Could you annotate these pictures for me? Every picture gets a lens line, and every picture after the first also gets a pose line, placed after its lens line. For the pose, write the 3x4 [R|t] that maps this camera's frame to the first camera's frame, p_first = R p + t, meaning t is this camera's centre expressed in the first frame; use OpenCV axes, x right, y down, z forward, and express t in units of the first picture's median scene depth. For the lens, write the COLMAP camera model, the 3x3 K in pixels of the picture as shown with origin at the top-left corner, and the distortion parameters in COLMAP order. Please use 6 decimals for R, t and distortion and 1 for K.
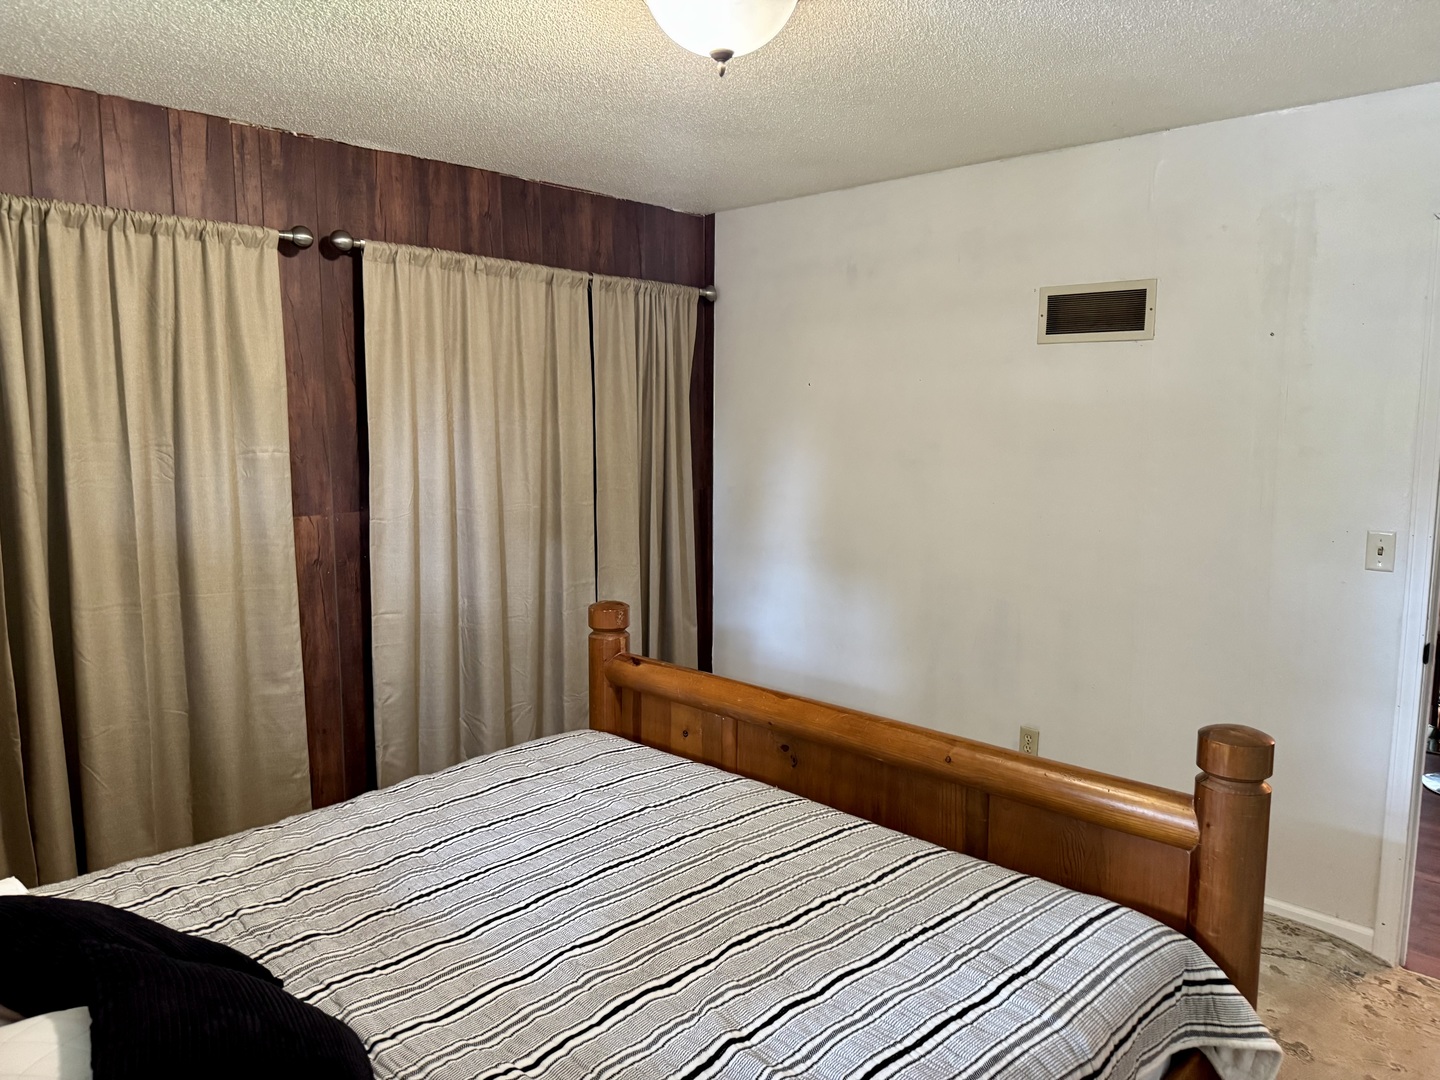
lens RADIAL K [[988.7, 0, 736.3], [0, 988.7, 529.6], [0, 0, 1]] dist [0.042019, -0.041251]
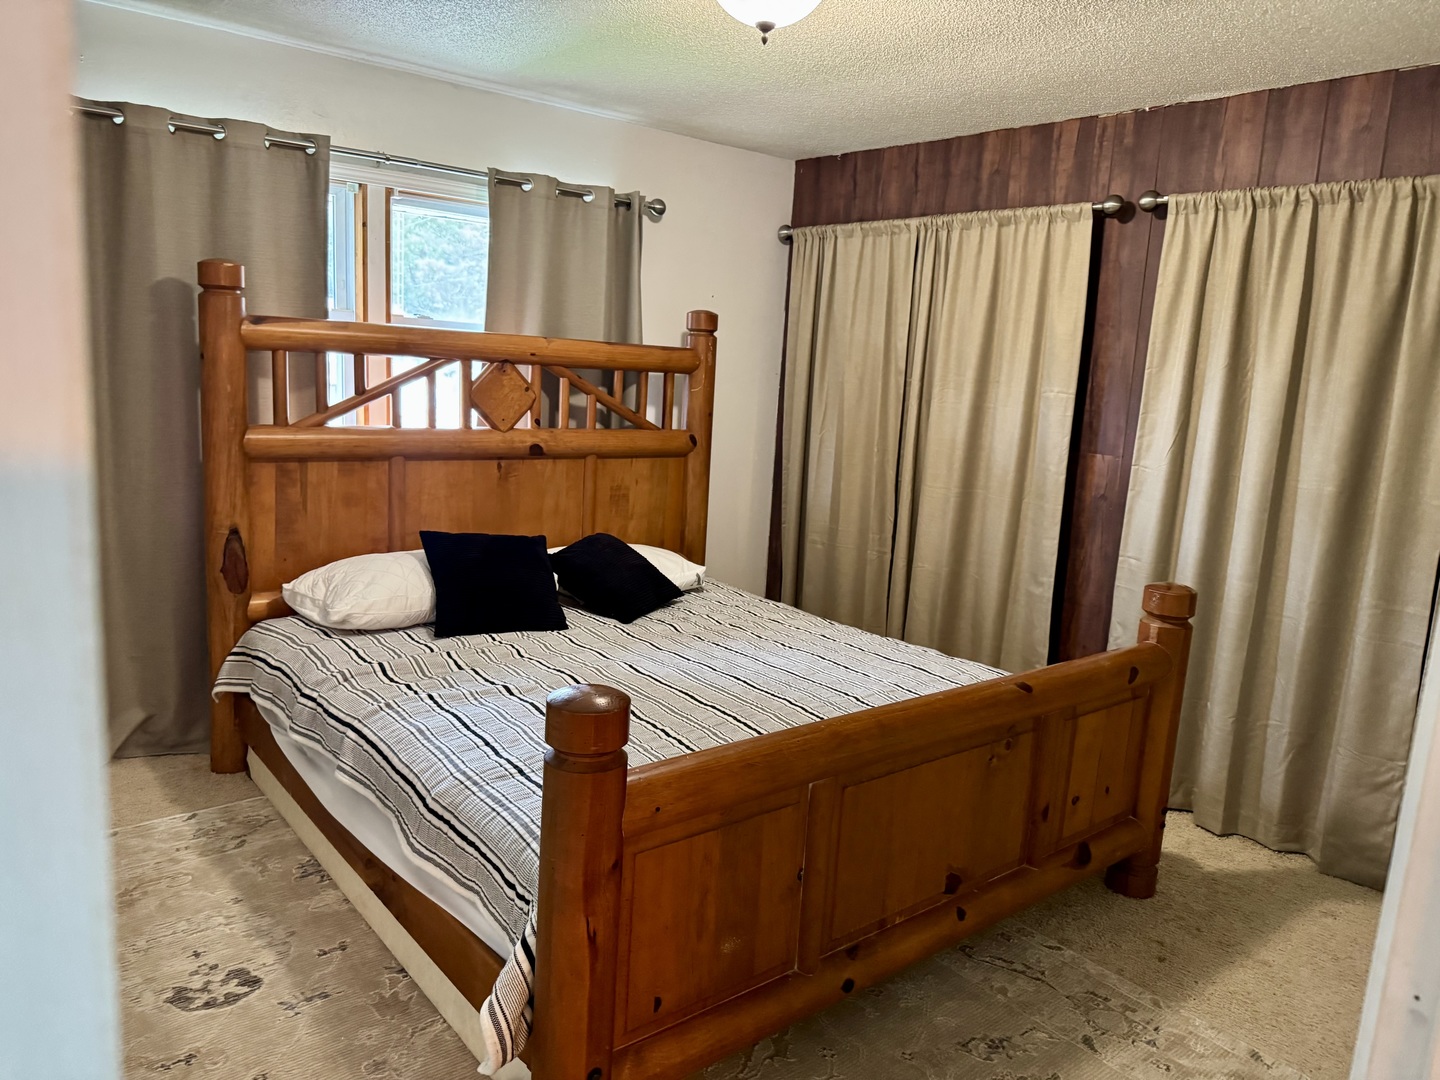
lens RADIAL K [[1014.0, 0, 724.0], [0, 1014.0, 538.6], [0, 0, 1]] dist [0.099866, -0.136646]
pose [[-0.107017, 0.168698, -0.979841, 0.883590], [-0.177549, 0.966417, 0.185779, -0.070474], [0.978276, 0.193851, -0.073471, 0.779136]]
